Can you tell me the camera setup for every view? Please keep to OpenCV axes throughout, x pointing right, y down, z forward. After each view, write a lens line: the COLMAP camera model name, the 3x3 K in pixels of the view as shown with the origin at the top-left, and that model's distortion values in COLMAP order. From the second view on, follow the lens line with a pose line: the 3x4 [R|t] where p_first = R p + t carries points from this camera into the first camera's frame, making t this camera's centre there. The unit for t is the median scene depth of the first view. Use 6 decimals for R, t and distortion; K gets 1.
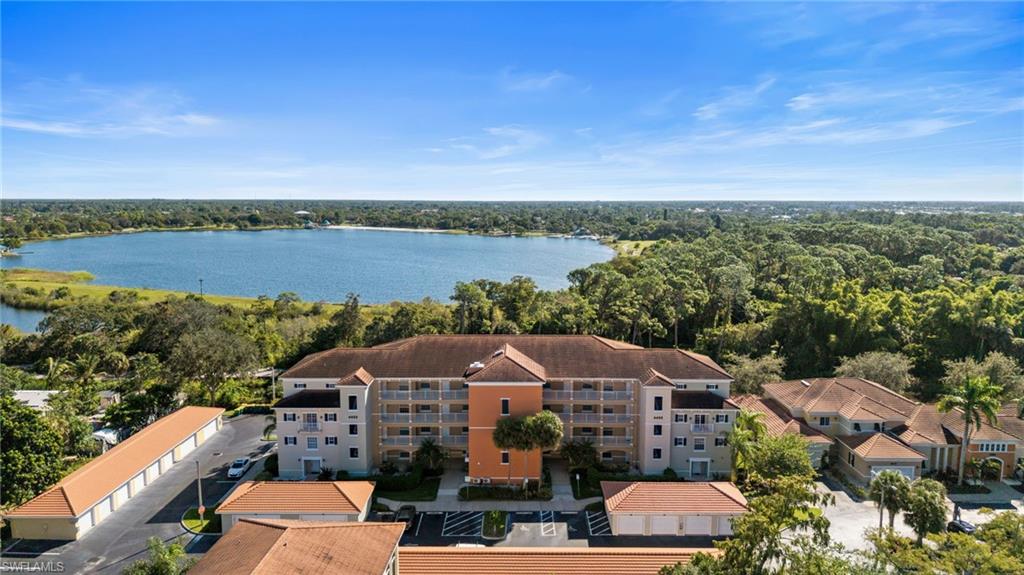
lens RADIAL K [[681.8, 0, 512.0], [0, 681.8, 287.5], [0, 0, 1]] dist [0.055692, -0.076061]
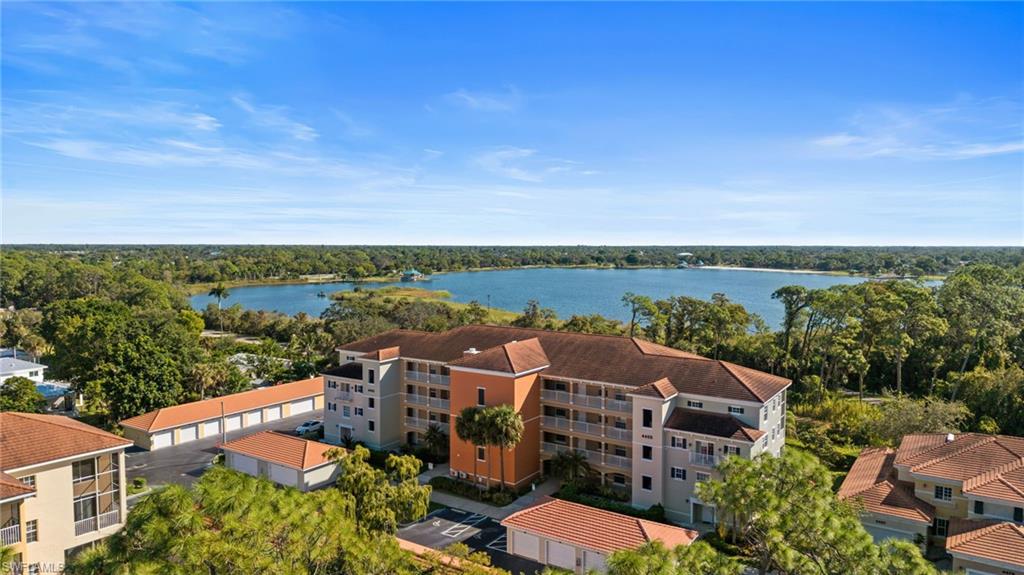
lens RADIAL K [[677.1, 0, 510.1], [0, 677.1, 290.8], [0, 0, 1]] dist [0.058776, -0.078535]
pose [[0.830575, 0.035340, -0.555784, 0.506426], [-0.070287, 0.996656, -0.041665, 0.065535], [0.552454, 0.073670, 0.830282, 0.245717]]
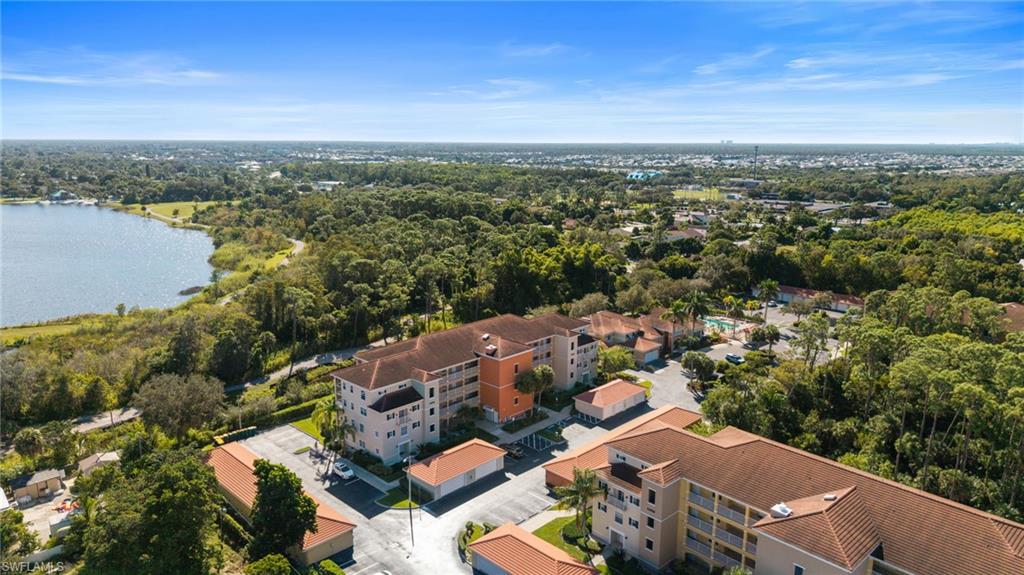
lens RADIAL K [[681.8, 0, 512.0], [0, 681.8, 287.5], [0, 0, 1]] dist [0.055692, -0.076061]
pose [[0.693310, -0.150262, 0.704800, -1.040923], [0.088499, 0.988370, 0.123662, -0.192793], [-0.715185, -0.023362, 0.698545, -0.066450]]
